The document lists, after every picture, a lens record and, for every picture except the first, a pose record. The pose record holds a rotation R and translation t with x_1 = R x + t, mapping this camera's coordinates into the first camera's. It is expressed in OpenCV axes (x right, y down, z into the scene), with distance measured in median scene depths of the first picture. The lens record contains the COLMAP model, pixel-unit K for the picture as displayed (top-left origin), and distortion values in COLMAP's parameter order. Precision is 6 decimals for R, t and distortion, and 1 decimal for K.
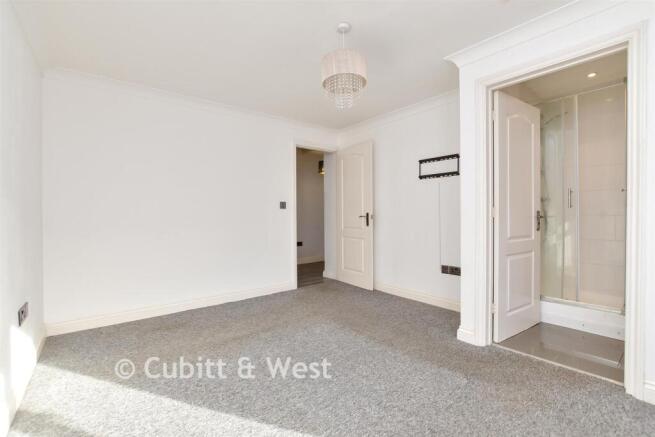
lens RADIAL K [[297.3, 0, 327.5], [0, 297.3, 218.5], [0, 0, 1]] dist [0.000618, 0.000159]
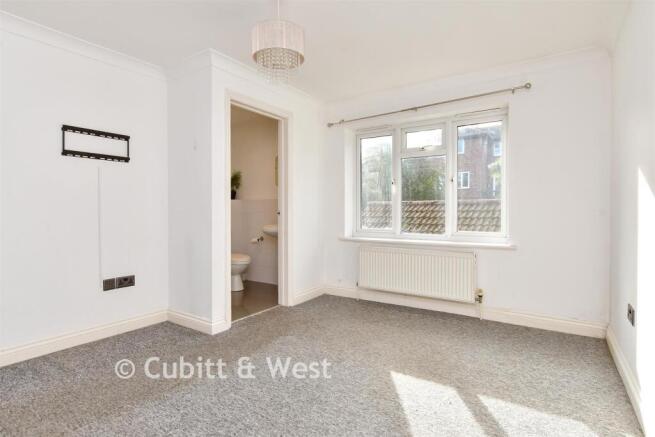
lens RADIAL K [[339.2, 0, 327.5], [0, 339.2, 218.5], [0, 0, 1]] dist [-0.000847, -0.000088]
pose [[-0.293740, -0.015140, 0.955765, -0.606648], [0.018283, 0.999603, 0.021453, -0.003069], [-0.955710, 0.023776, -0.293347, 0.758469]]
